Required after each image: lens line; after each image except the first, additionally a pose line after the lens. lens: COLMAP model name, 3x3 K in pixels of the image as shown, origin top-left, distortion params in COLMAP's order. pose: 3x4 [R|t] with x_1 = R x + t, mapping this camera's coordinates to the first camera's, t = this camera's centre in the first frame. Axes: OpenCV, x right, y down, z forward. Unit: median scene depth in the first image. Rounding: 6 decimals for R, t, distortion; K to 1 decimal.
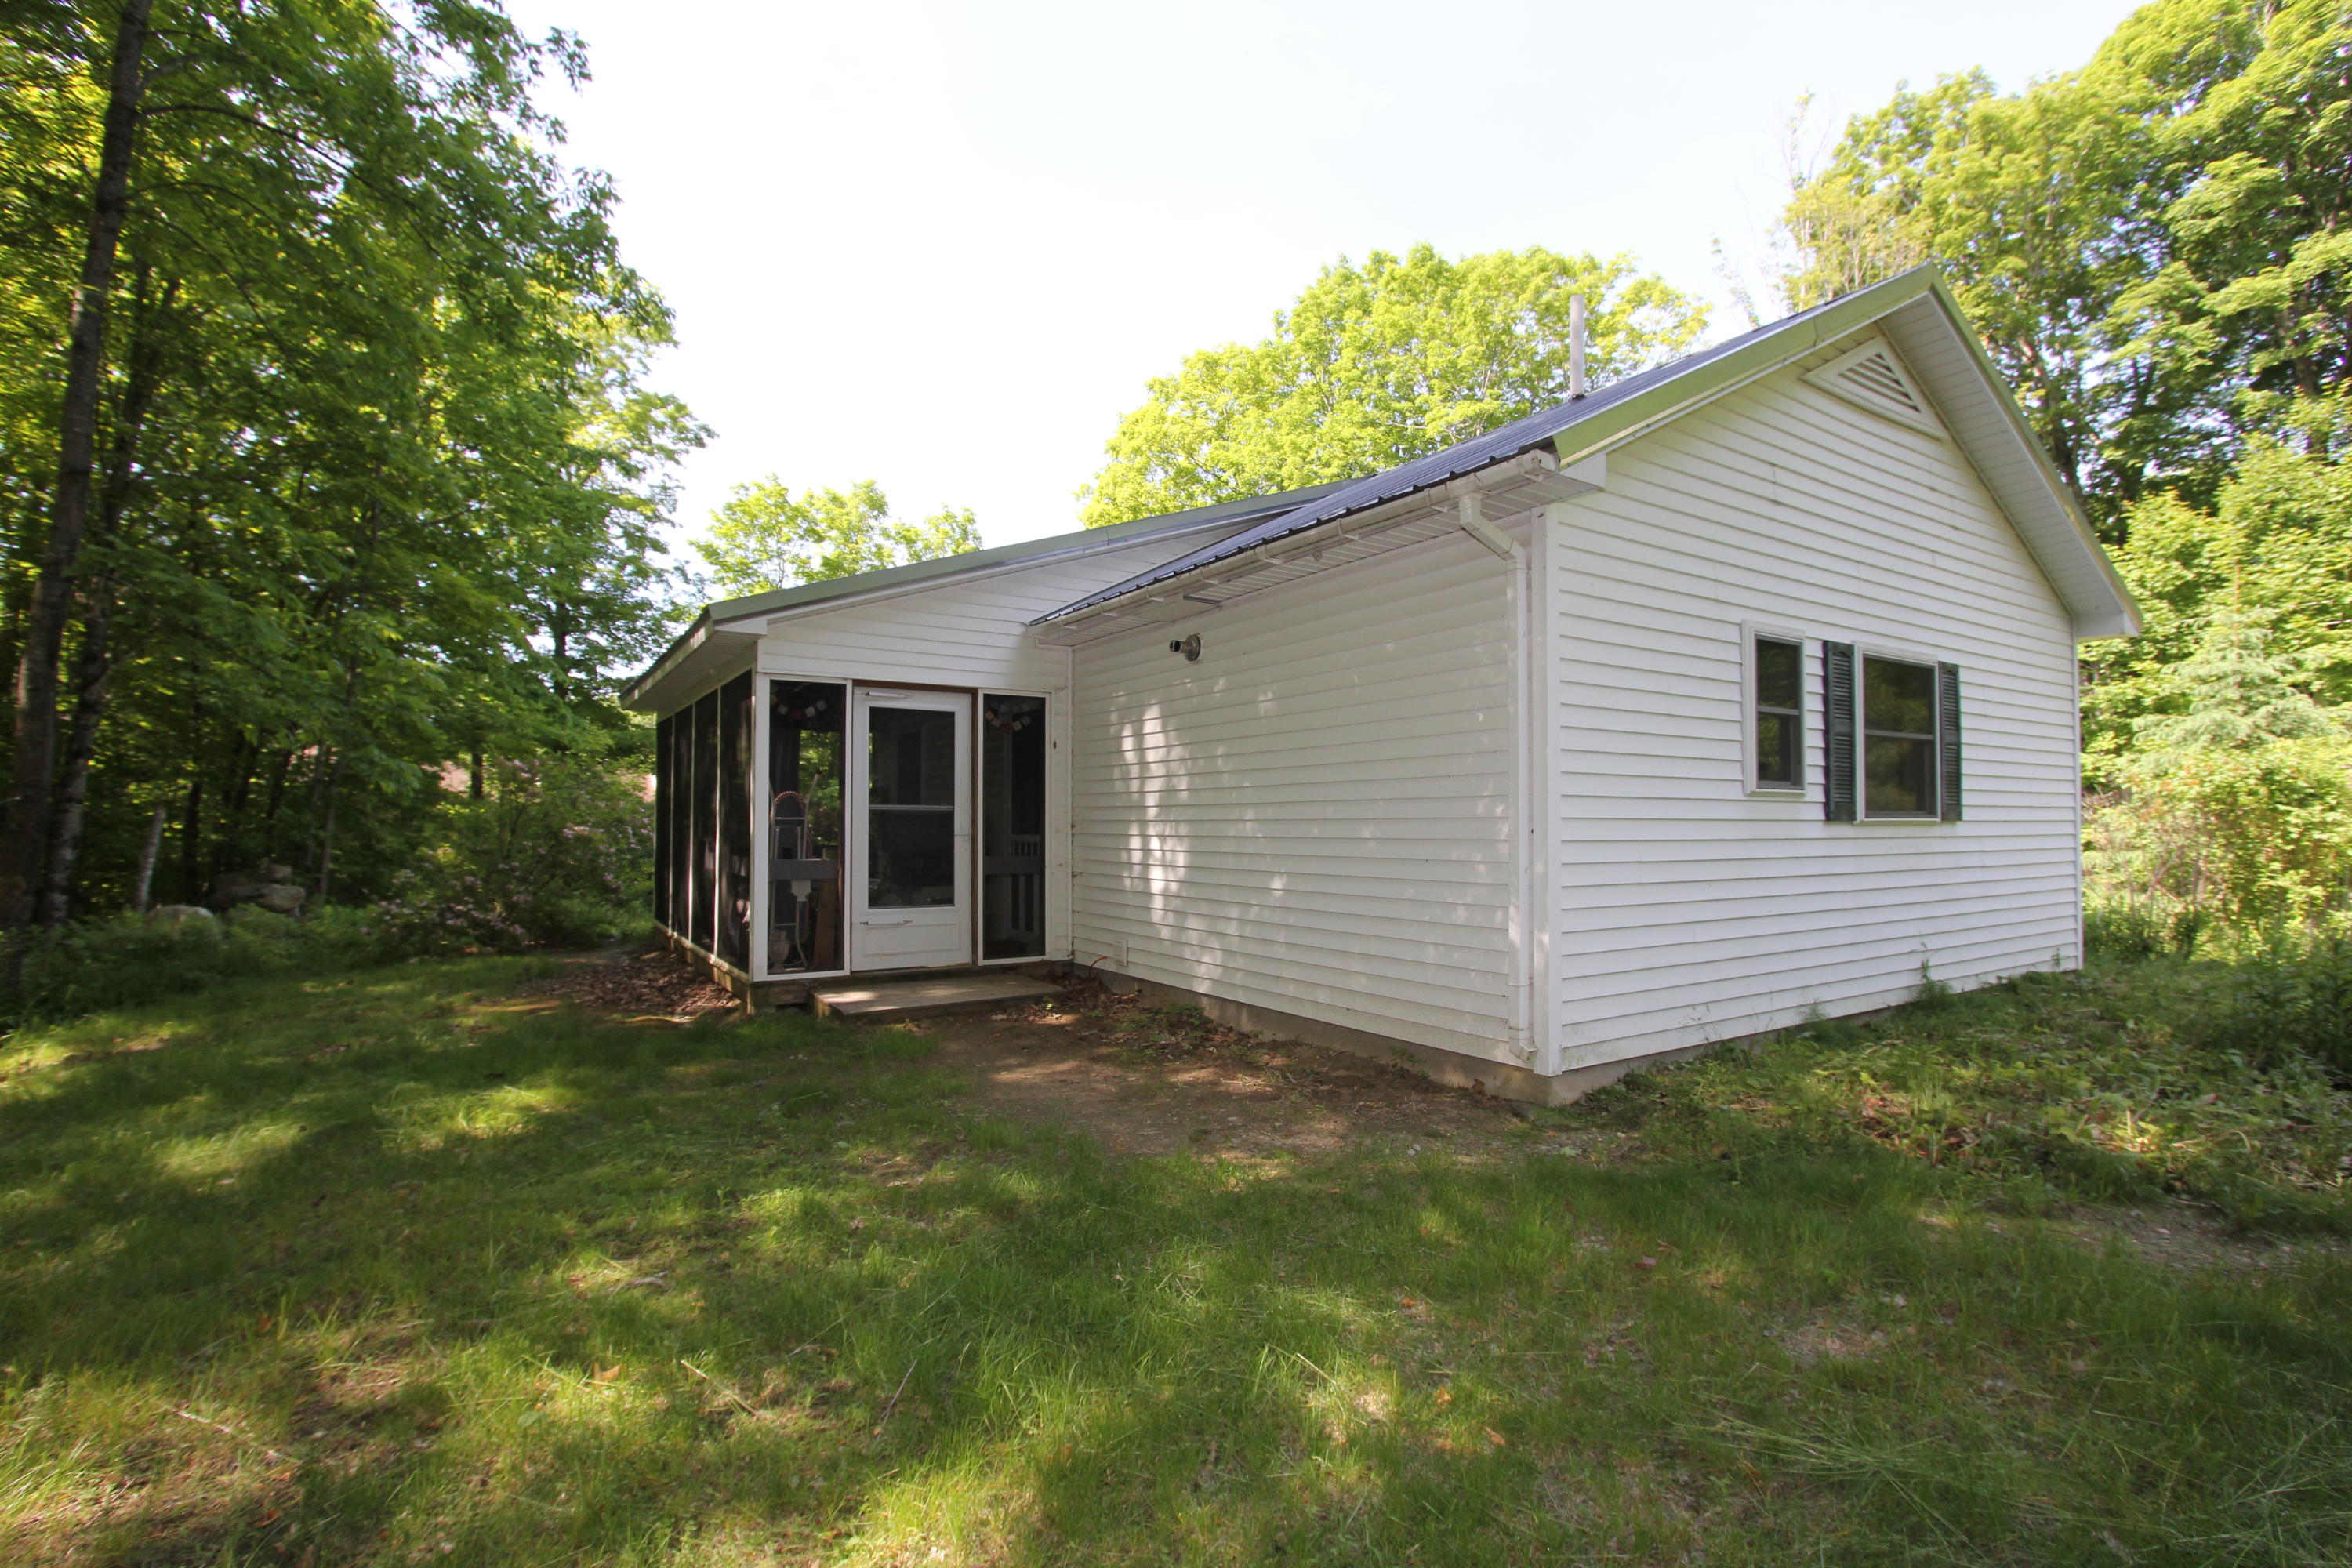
lens RADIAL K [[1077.1, 0, 1178.5], [0, 1077.1, 798.9], [0, 0, 1]] dist [-0.026226, 0.006250]
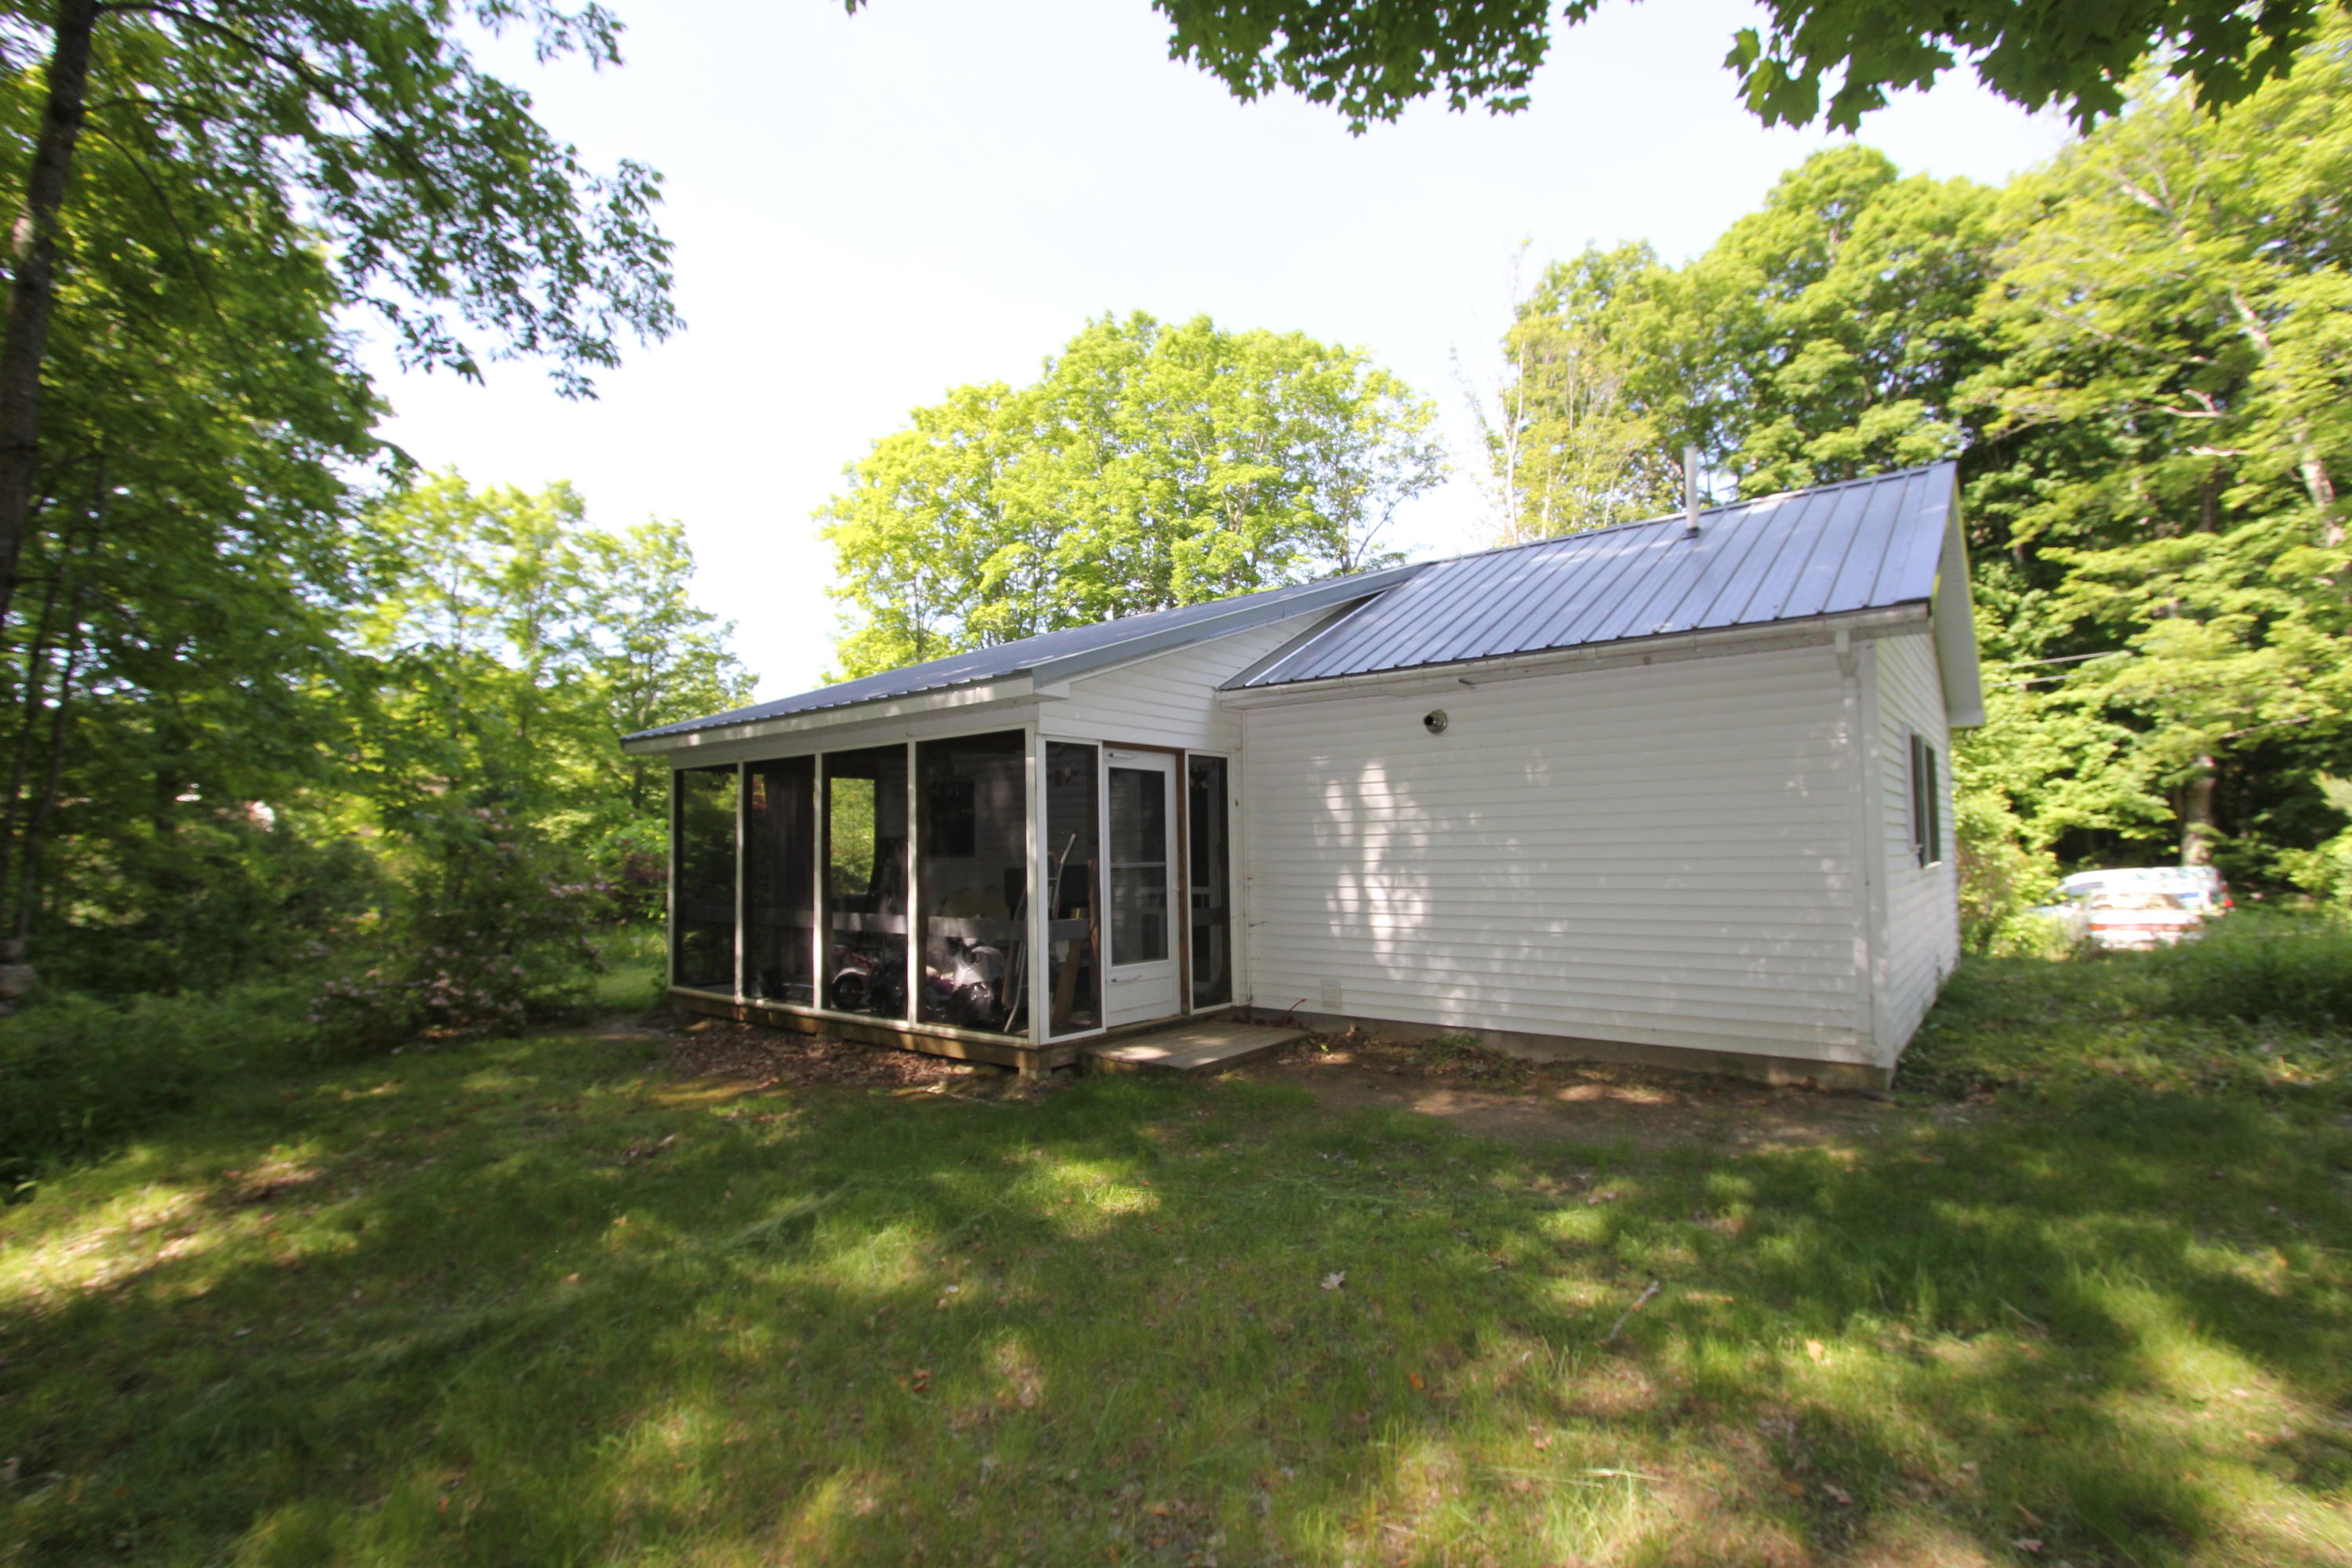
lens RADIAL K [[1083.0, 0, 1185.1], [0, 1083.0, 789.5], [0, 0, 1]] dist [-0.024842, 0.006925]
pose [[0.949782, 0.005057, 0.312871, -0.170439], [0.006560, 0.999328, -0.036064, -0.008392], [-0.312843, 0.036306, 0.949111, -0.000785]]
